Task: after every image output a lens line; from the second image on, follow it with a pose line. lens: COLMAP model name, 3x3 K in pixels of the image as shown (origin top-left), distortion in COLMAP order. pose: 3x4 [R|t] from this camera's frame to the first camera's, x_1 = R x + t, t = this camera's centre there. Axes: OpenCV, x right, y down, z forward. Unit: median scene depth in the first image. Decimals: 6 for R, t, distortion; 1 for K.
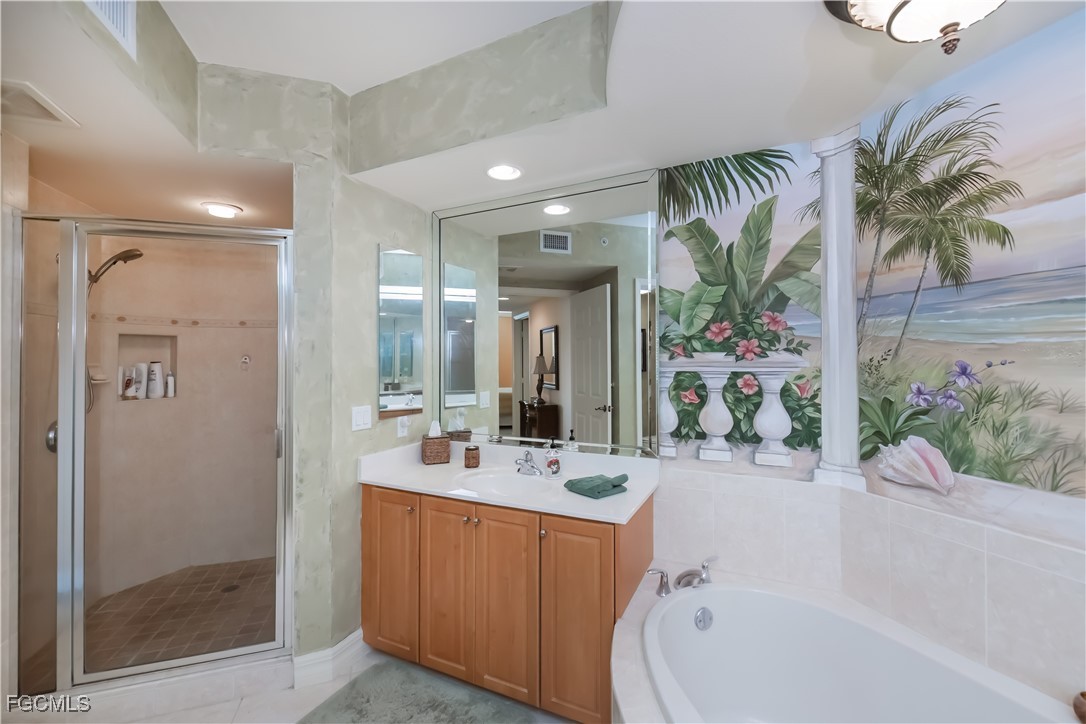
lens RADIAL K [[451.9, 0, 543.0], [0, 451.9, 358.0], [0, 0, 1]] dist [0.002588, -0.000161]
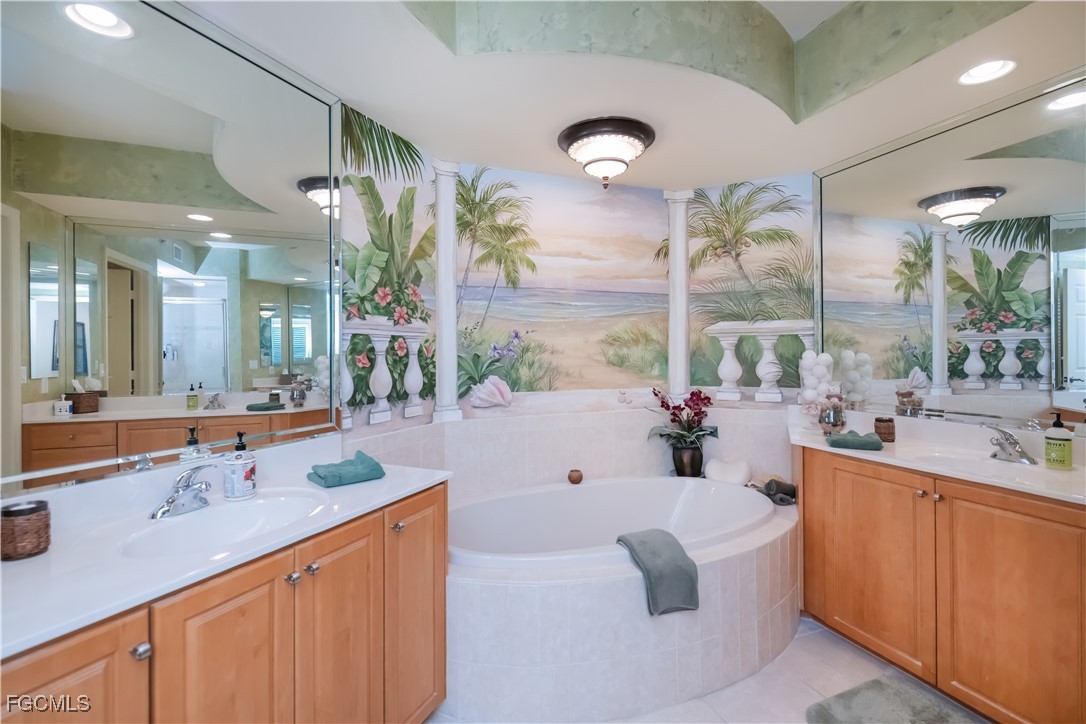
lens RADIAL K [[495.5, 0, 545.7], [0, 495.5, 357.8], [0, 0, 1]] dist [0.000786, -0.000214]
pose [[-0.040328, -0.002660, 0.999183, -0.825075], [0.000623, 0.999996, 0.002687, 0.087115], [-0.999186, 0.000731, -0.040326, 0.742754]]
